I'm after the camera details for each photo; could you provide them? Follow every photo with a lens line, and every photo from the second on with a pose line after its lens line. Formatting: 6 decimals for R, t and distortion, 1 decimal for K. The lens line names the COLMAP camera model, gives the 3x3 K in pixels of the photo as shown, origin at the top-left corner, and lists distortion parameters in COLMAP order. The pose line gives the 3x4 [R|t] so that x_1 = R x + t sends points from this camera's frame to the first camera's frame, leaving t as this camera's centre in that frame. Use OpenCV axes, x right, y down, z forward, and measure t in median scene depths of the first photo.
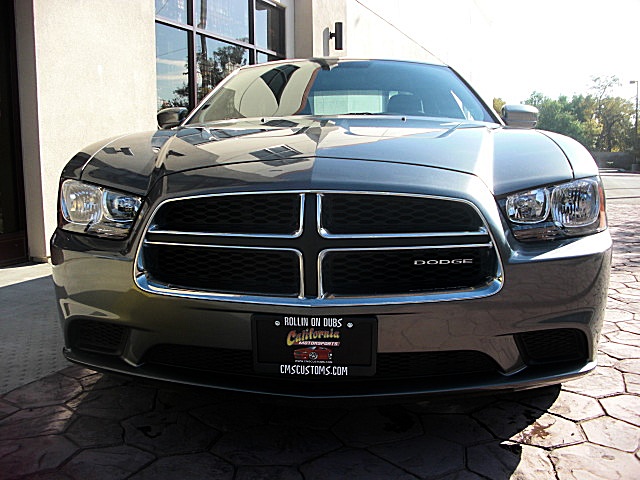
lens RADIAL K [[623.4, 0, 320.0], [0, 623.4, 240.0], [0, 0, 1]] dist [-0.205319, 0.175290]
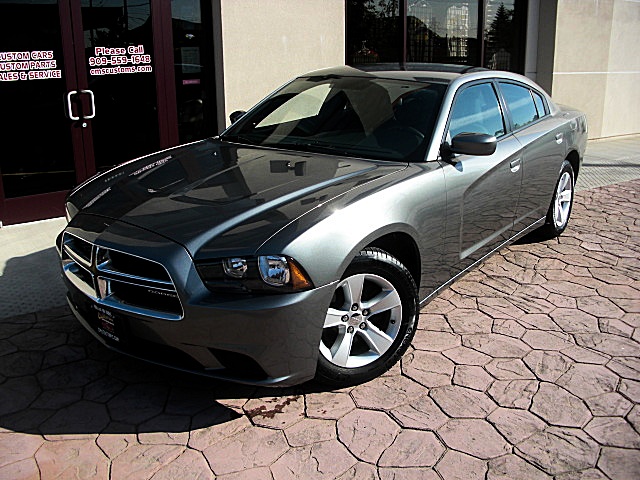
lens RADIAL K [[623.4, 0, 320.0], [0, 623.4, 240.0], [0, 0, 1]] dist [-0.205319, 0.175290]
pose [[0.839629, 0.164917, -0.517519, 1.240013], [-0.072219, 0.978228, 0.194562, -0.410309], [0.538338, -0.125986, 0.833259, -0.126309]]
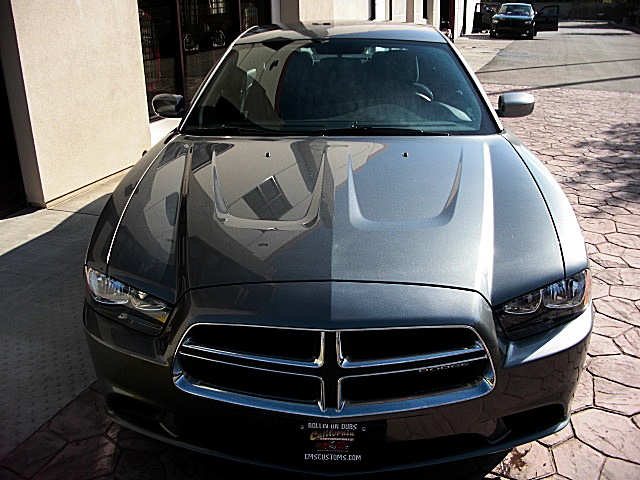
lens RADIAL K [[623.4, 0, 320.0], [0, 623.4, 240.0], [0, 0, 1]] dist [-0.205319, 0.175290]
pose [[0.999456, -0.020030, 0.026201, -0.049829], [0.013198, 0.970972, 0.238828, -0.418953], [-0.030224, -0.238352, 0.970708, -0.038825]]
